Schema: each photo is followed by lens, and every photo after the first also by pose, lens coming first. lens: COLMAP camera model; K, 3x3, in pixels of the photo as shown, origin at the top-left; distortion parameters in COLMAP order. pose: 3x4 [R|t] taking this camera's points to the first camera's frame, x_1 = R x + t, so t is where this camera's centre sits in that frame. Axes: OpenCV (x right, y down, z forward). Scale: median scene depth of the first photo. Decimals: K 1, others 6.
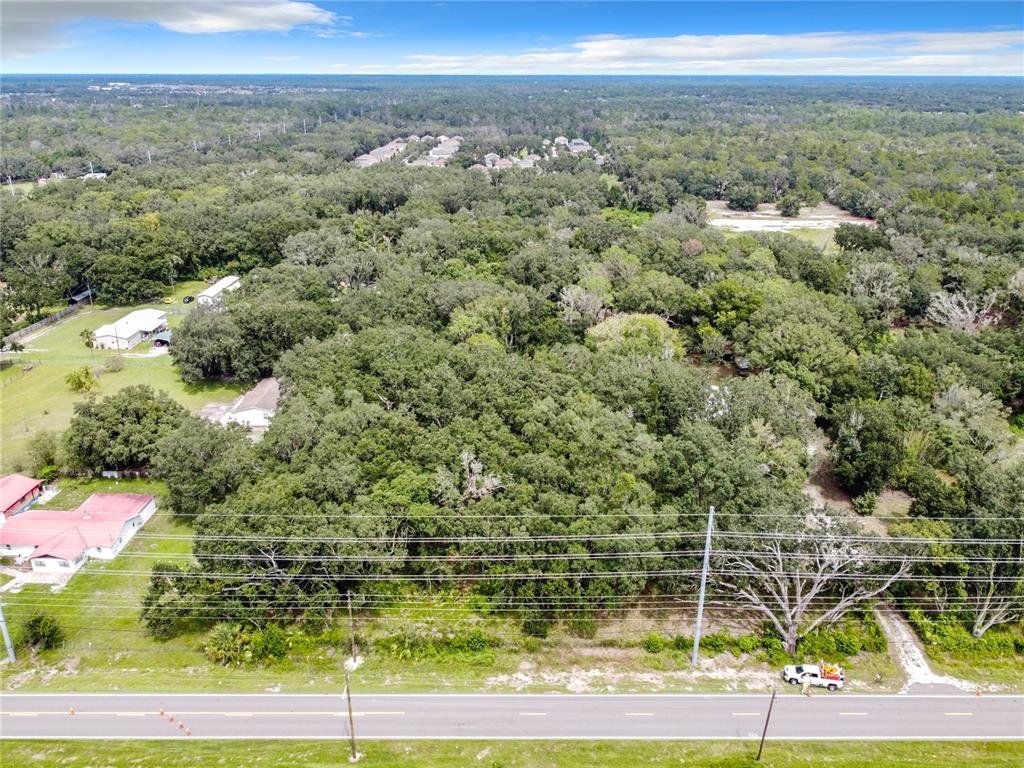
lens RADIAL K [[776.5, 0, 510.9], [0, 776.5, 403.8], [0, 0, 1]] dist [-0.004861, 0.004348]
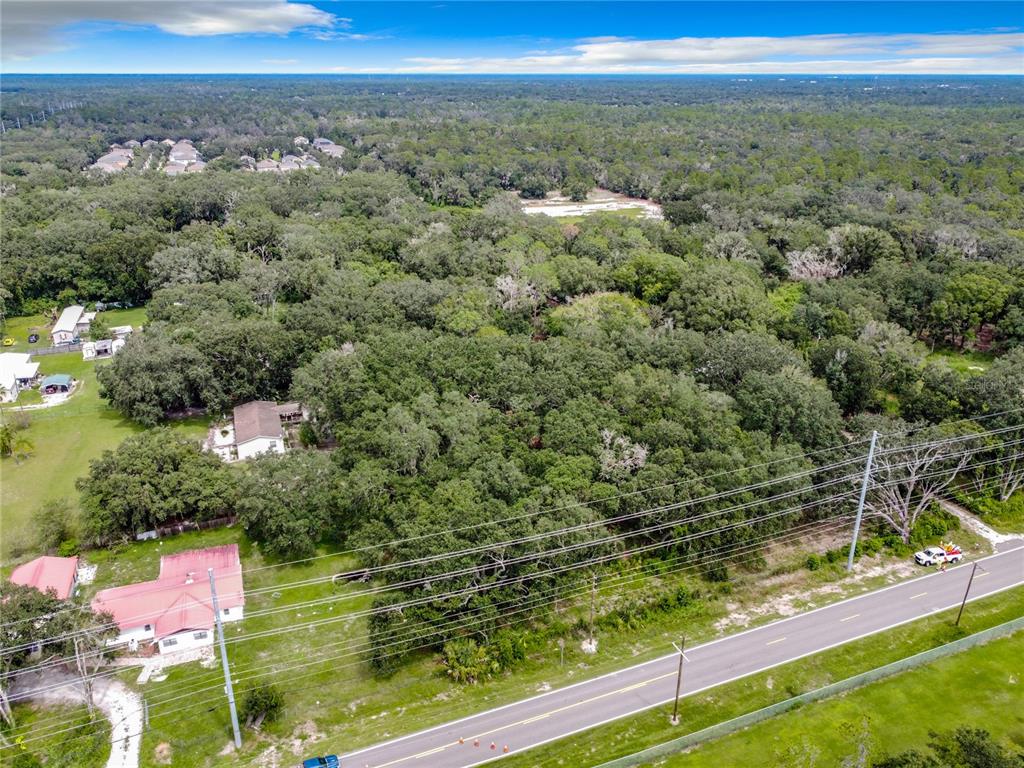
lens RADIAL K [[784.5, 0, 512.0], [0, 784.5, 384.0], [0, 0, 1]] dist [0.000168, 0.001455]
pose [[0.924651, -0.142563, 0.353124, -0.587034], [0.150843, 0.988549, 0.004116, -0.024372], [-0.349667, 0.049460, 0.935567, 0.051731]]
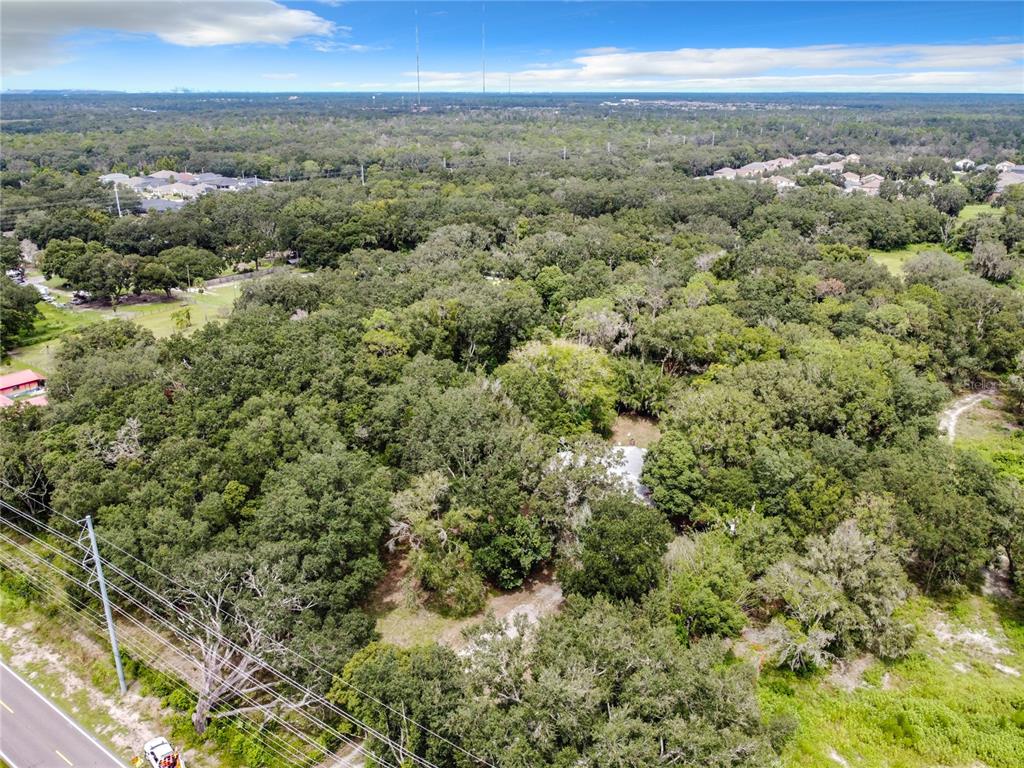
lens RADIAL K [[784.5, 0, 512.0], [0, 784.5, 384.0], [0, 0, 1]] dist [0.000168, 0.001455]
pose [[0.818998, 0.200507, -0.537624, 0.967885], [-0.225375, 0.974068, 0.019951, -0.122525], [0.527682, 0.104827, 0.842949, 0.420296]]
